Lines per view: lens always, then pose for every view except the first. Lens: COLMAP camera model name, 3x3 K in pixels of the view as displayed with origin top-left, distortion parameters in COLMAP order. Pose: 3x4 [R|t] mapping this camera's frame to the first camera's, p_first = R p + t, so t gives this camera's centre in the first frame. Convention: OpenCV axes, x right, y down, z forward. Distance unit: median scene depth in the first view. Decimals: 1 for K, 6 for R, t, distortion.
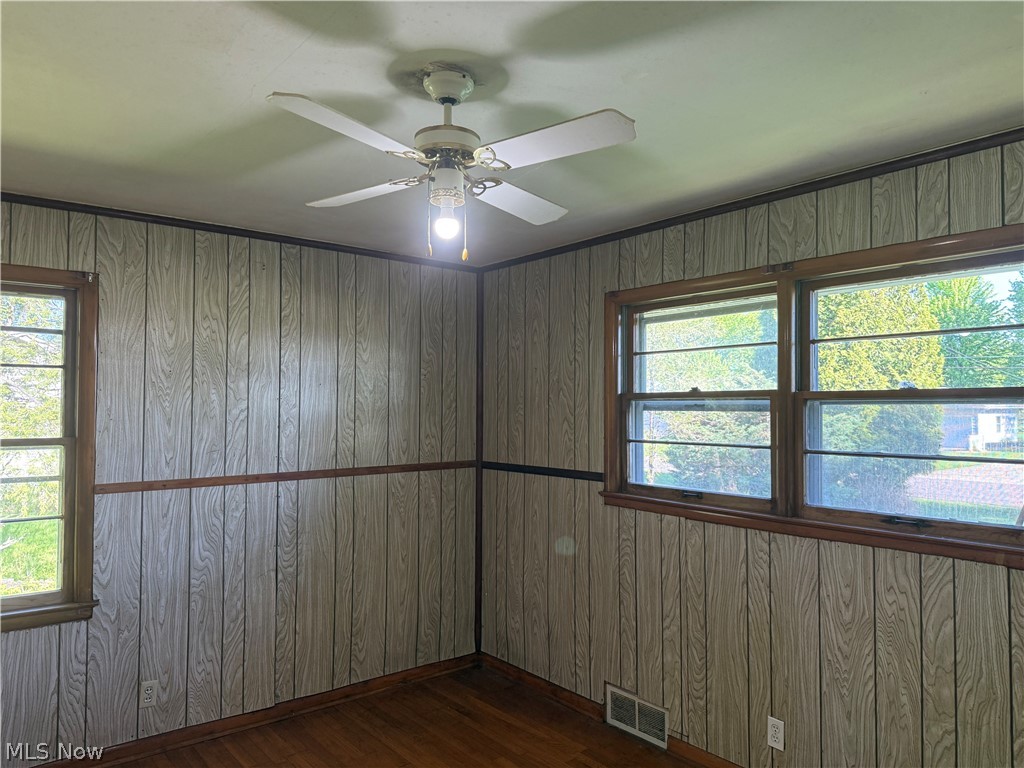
lens RADIAL K [[682.4, 0, 508.0], [0, 682.4, 380.4], [0, 0, 1]] dist [0.001314, -0.025116]
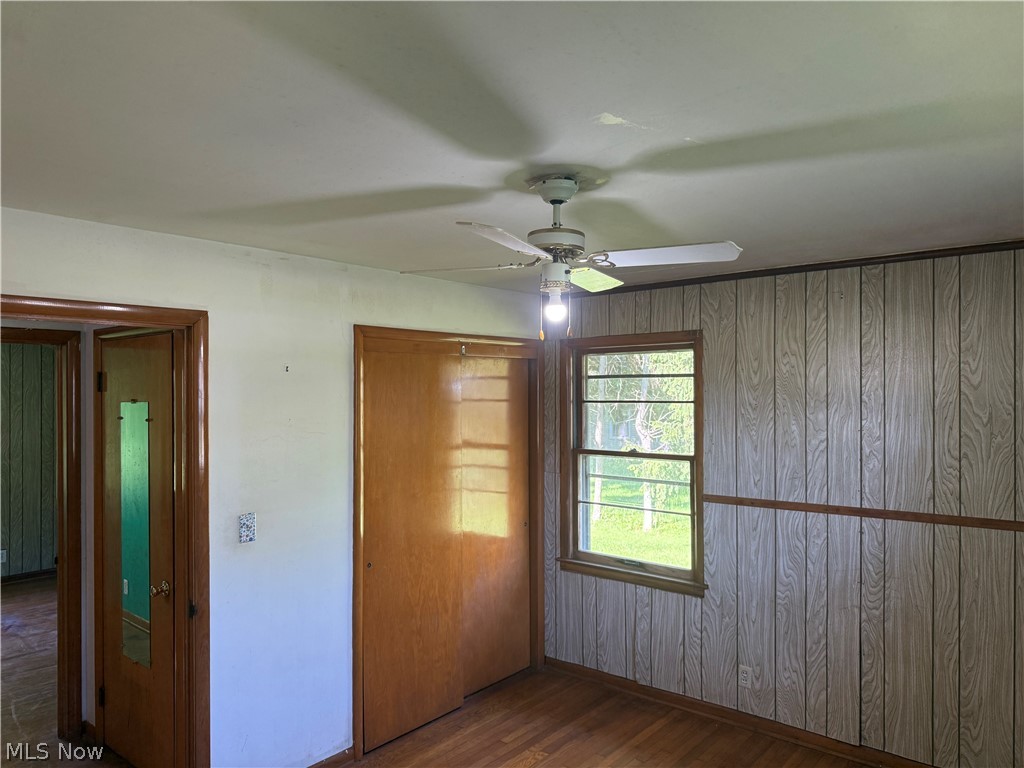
lens RADIAL K [[682.4, 0, 514.9], [0, 682.4, 391.4], [0, 0, 1]] dist [0.001314, -0.025116]
pose [[0.228761, -0.014845, -0.973370, 0.513906], [0.035349, 0.999351, -0.006933, -0.040516], [0.972841, -0.032821, 0.229137, 0.329463]]
